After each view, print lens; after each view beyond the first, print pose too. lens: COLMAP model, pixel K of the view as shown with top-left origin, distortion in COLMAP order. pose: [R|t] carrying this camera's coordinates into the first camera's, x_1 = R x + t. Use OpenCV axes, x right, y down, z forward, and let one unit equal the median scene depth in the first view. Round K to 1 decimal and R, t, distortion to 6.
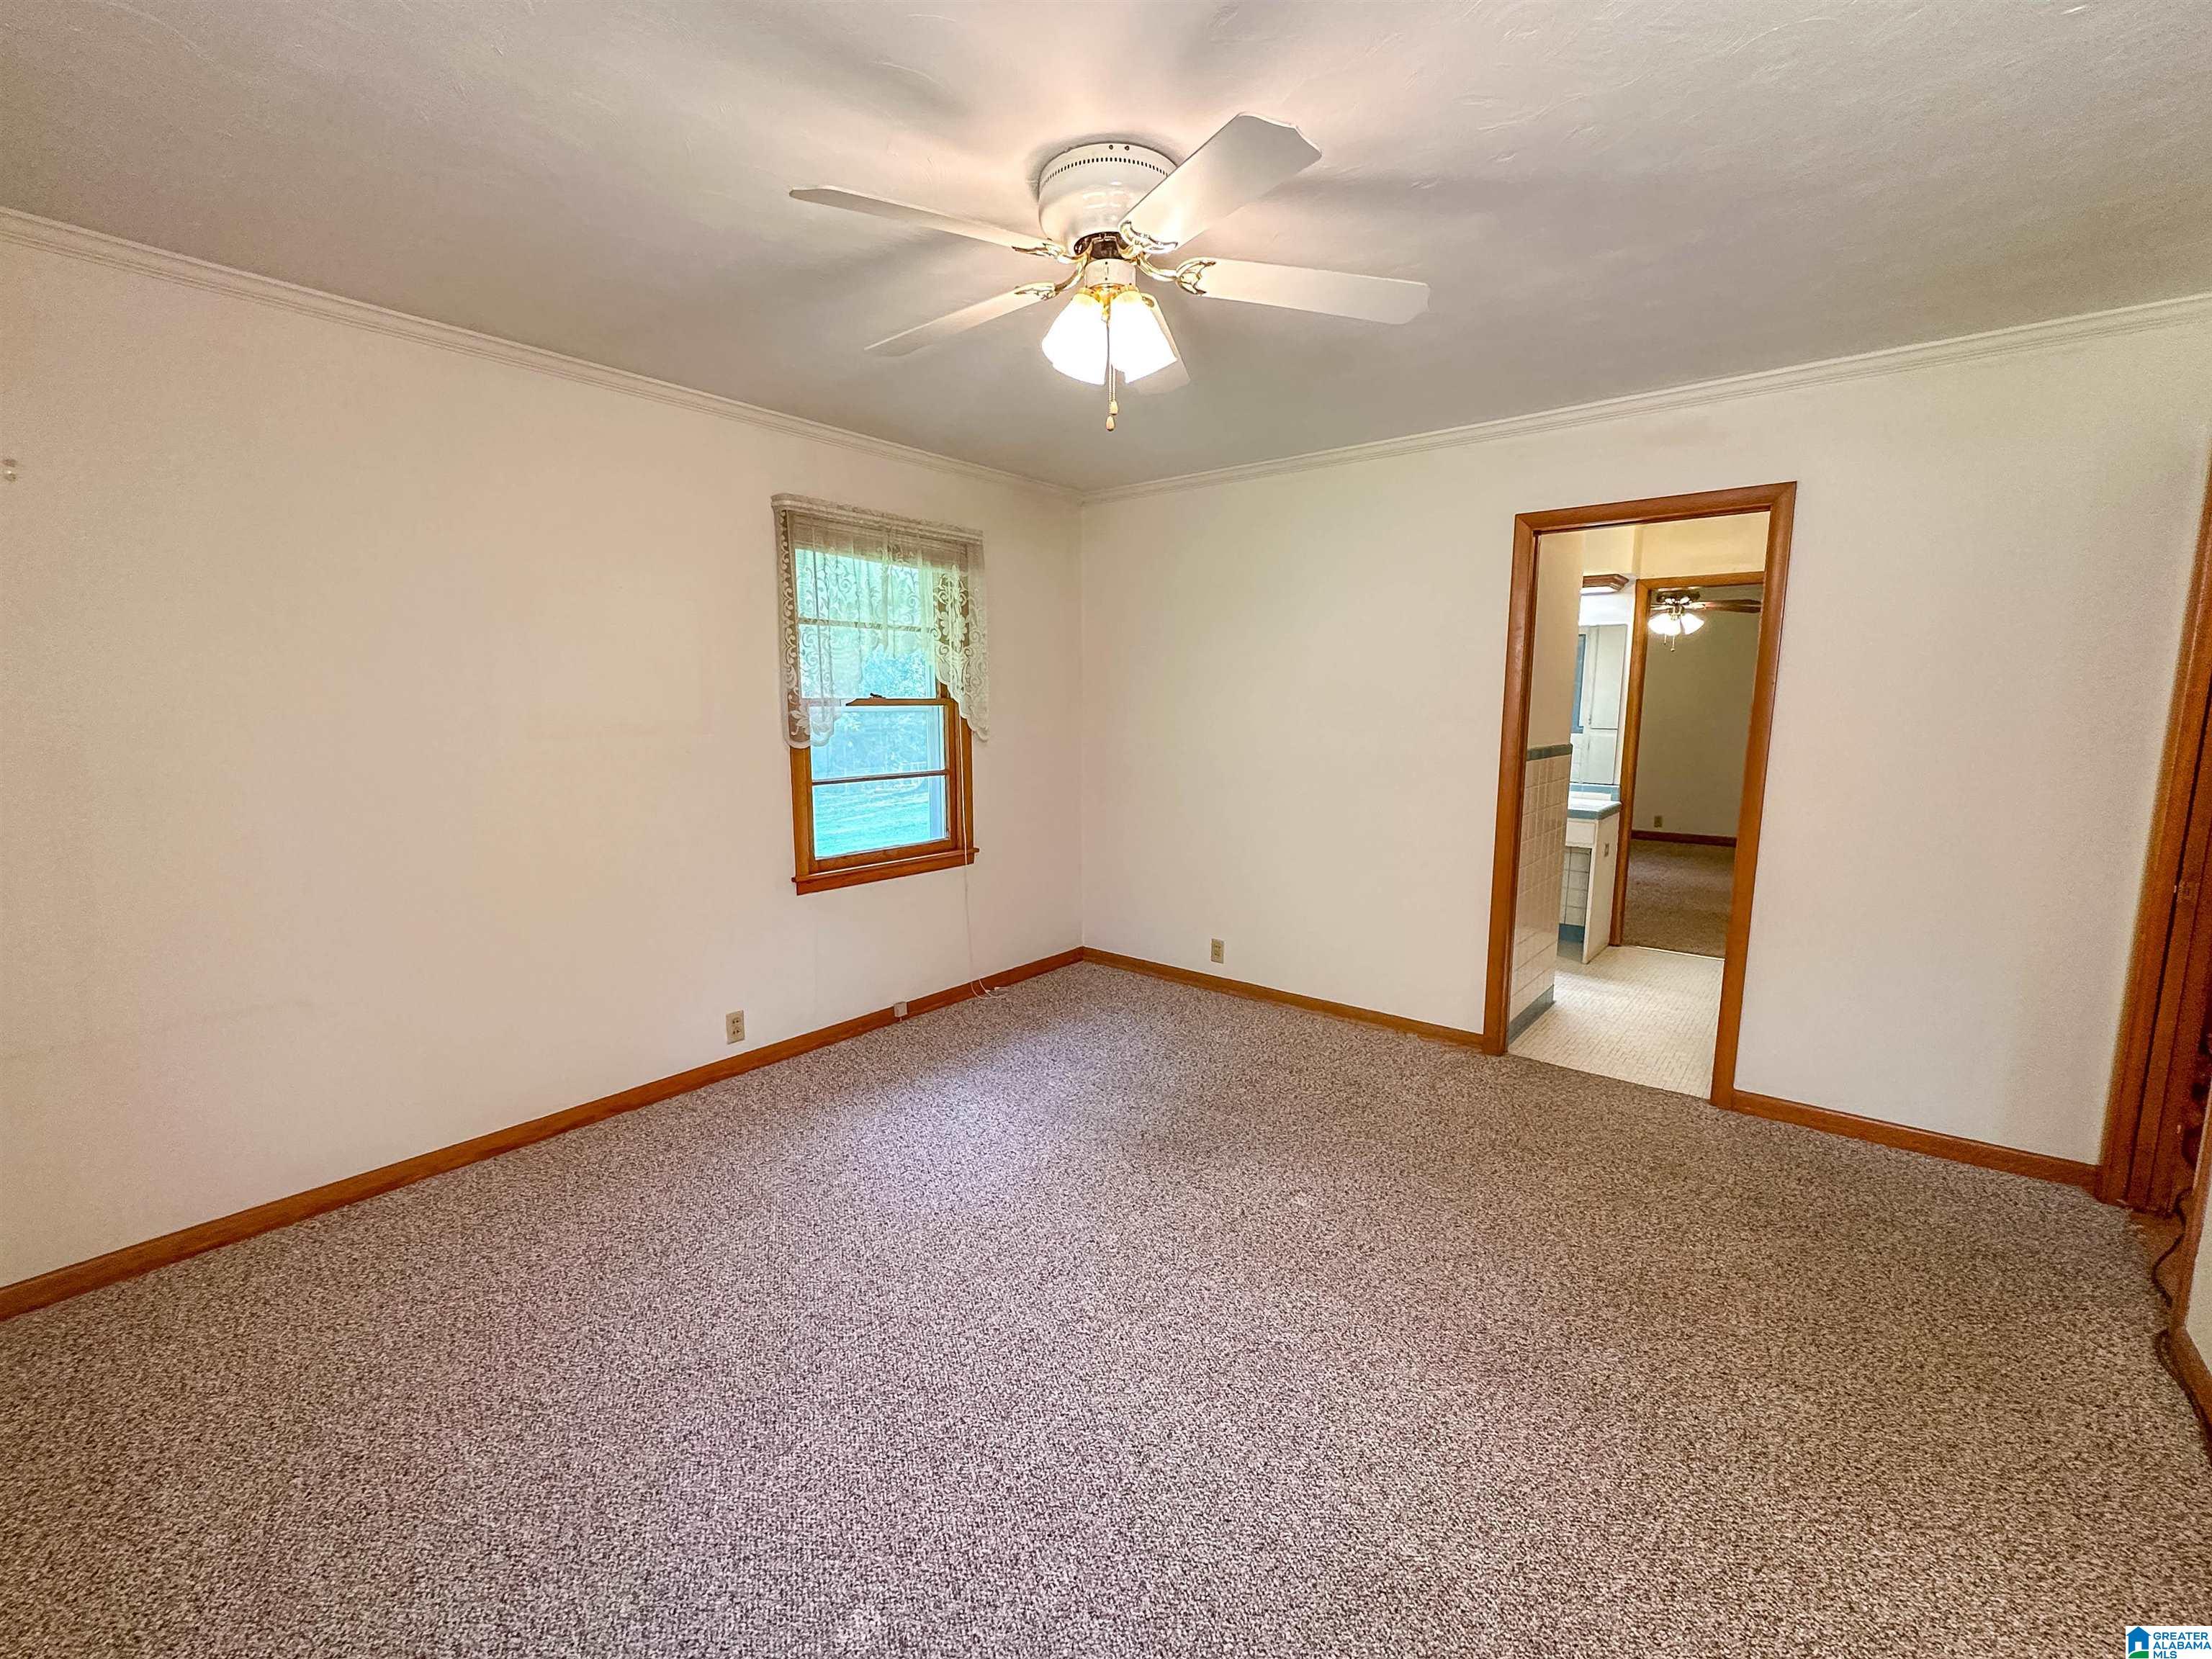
lens RADIAL K [[970.5, 0, 1106.0], [0, 970.5, 829.5], [0, 0, 1]] dist [-0.000643, -0.000503]
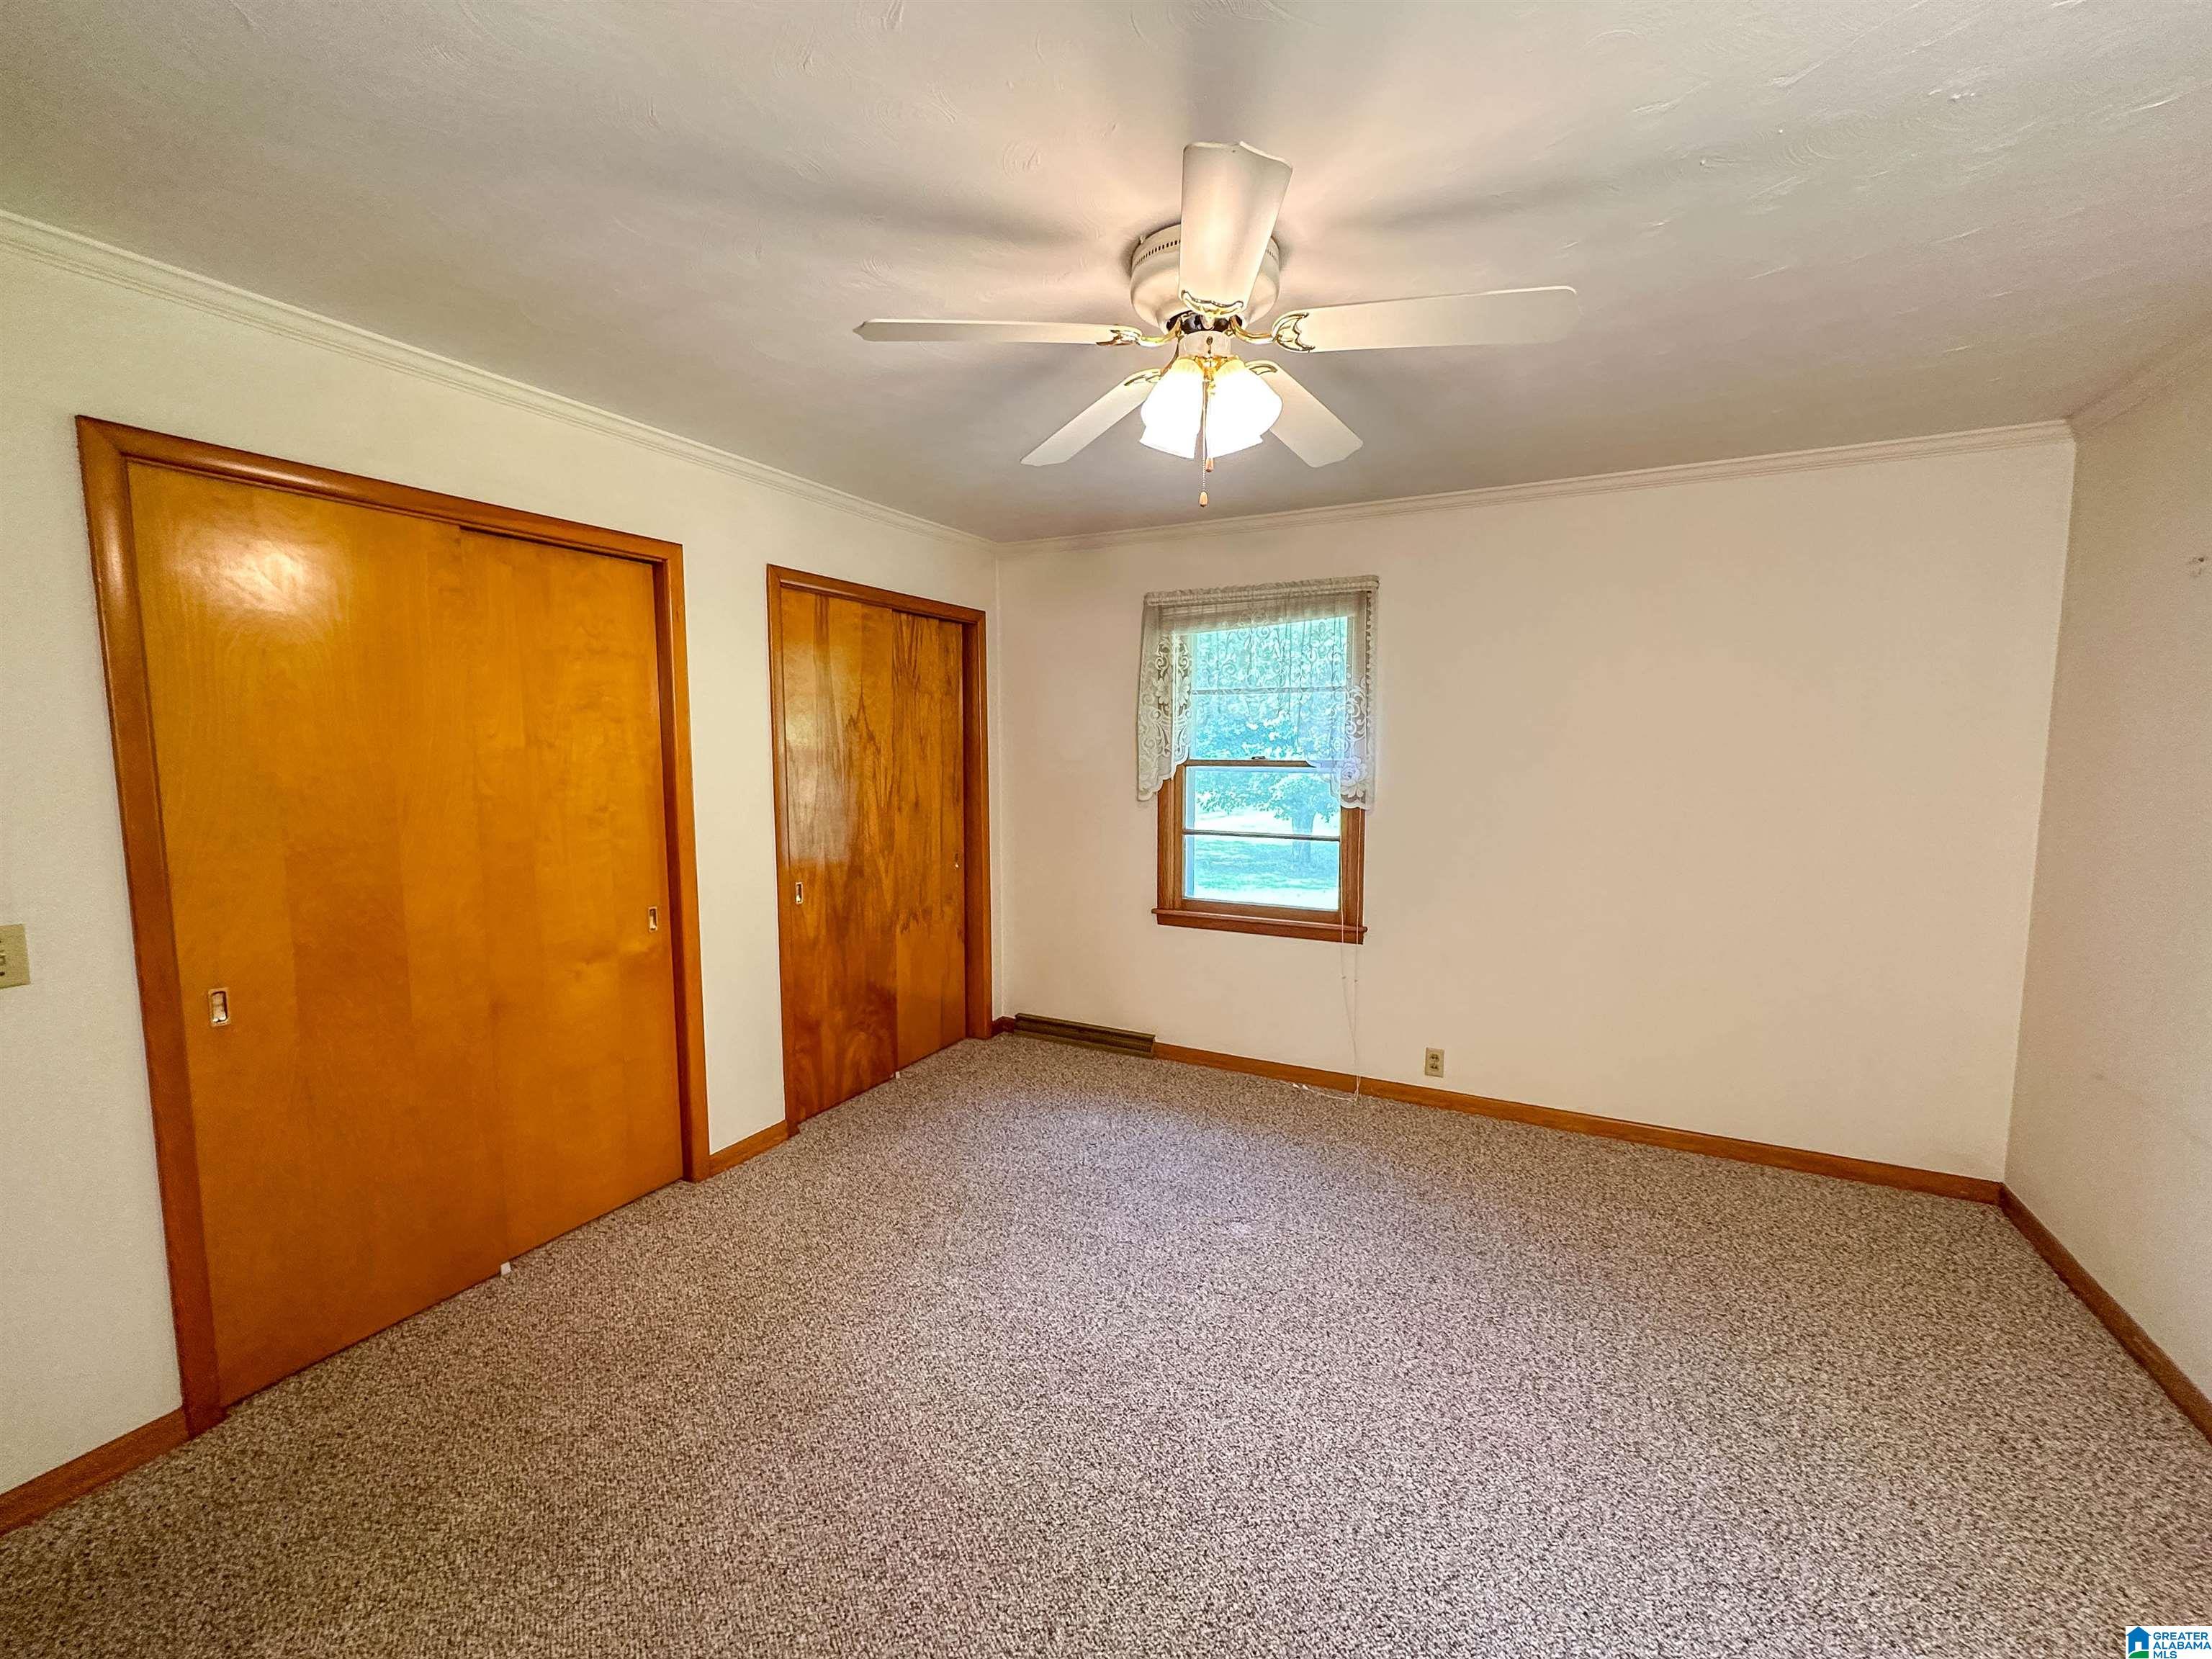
lens RADIAL K [[917.5, 0, 1104.8], [0, 917.5, 827.2], [0, 0, 1]] dist [-0.002269, -0.000311]
pose [[-0.988047, 0.009473, -0.153862, 0.126951], [-0.024697, 0.975490, 0.218652, -0.155097], [0.152162, 0.219838, -0.963596, 1.029836]]
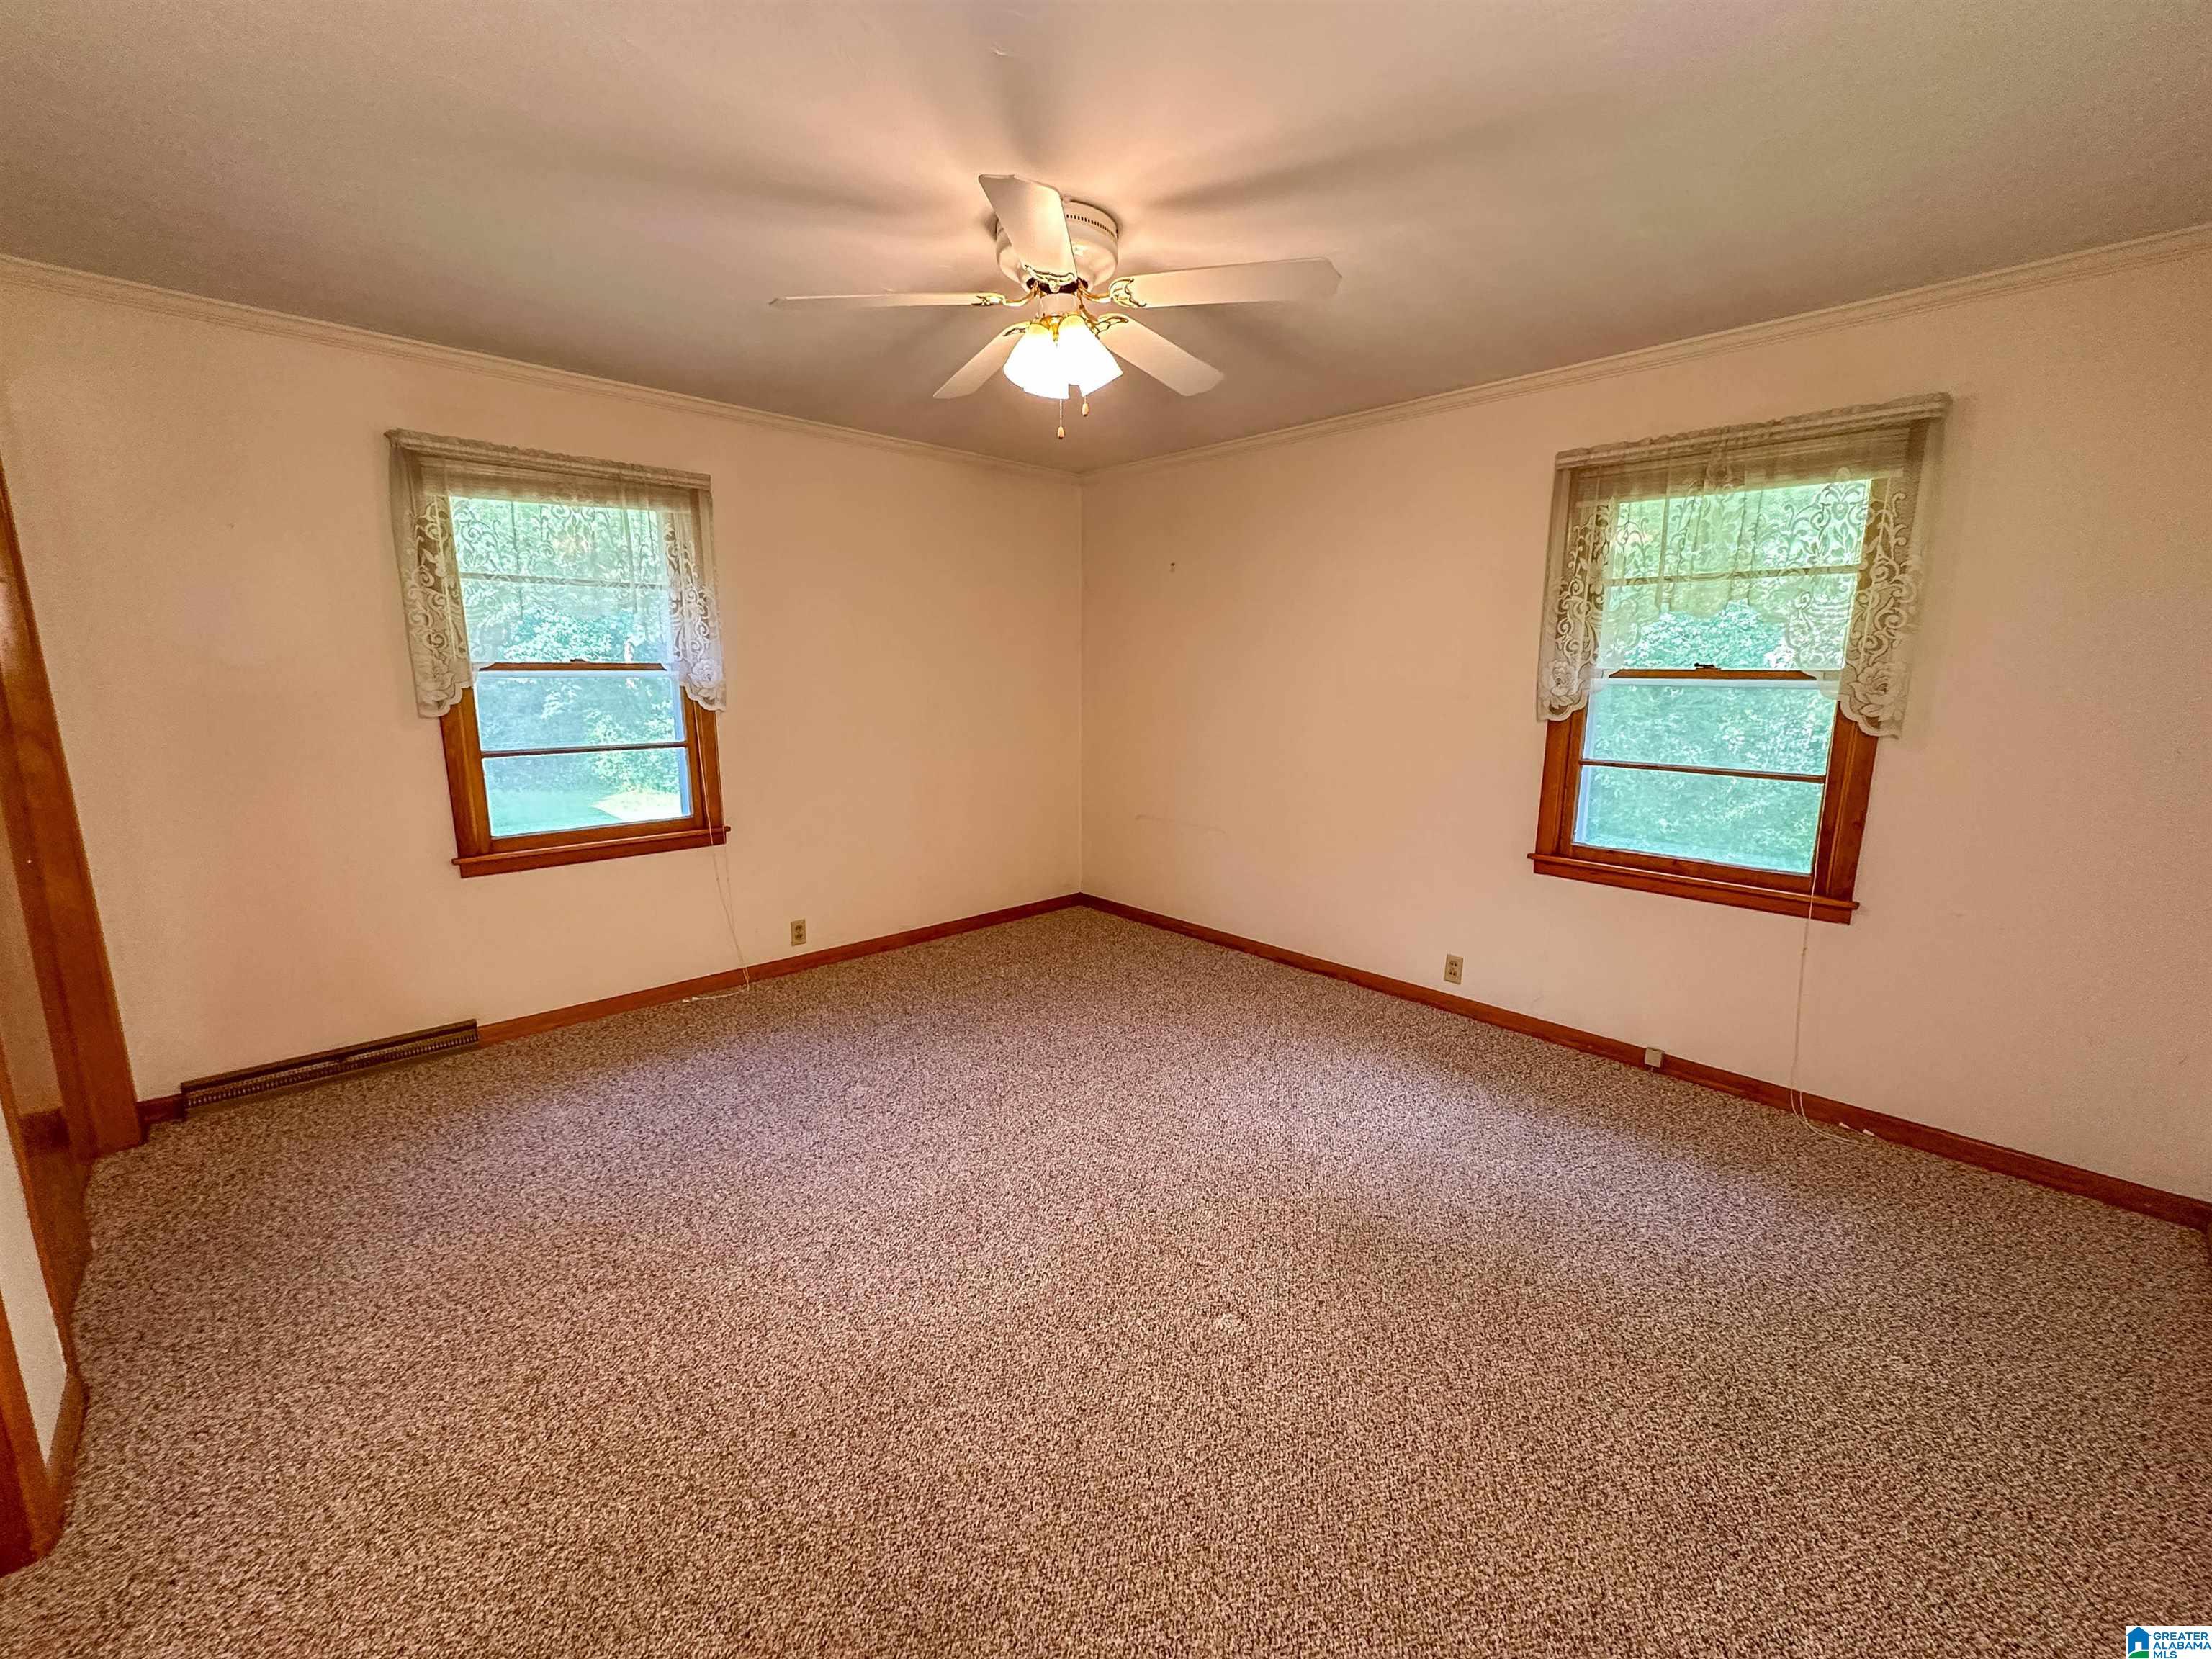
lens RADIAL K [[917.5, 0, 1104.8], [0, 917.5, 827.2], [0, 0, 1]] dist [-0.002269, -0.000311]
pose [[-0.164733, 0.168214, -0.971888, 0.628503], [-0.137651, 0.971787, 0.191528, -0.091873], [0.976686, 0.165333, -0.136930, 0.688011]]
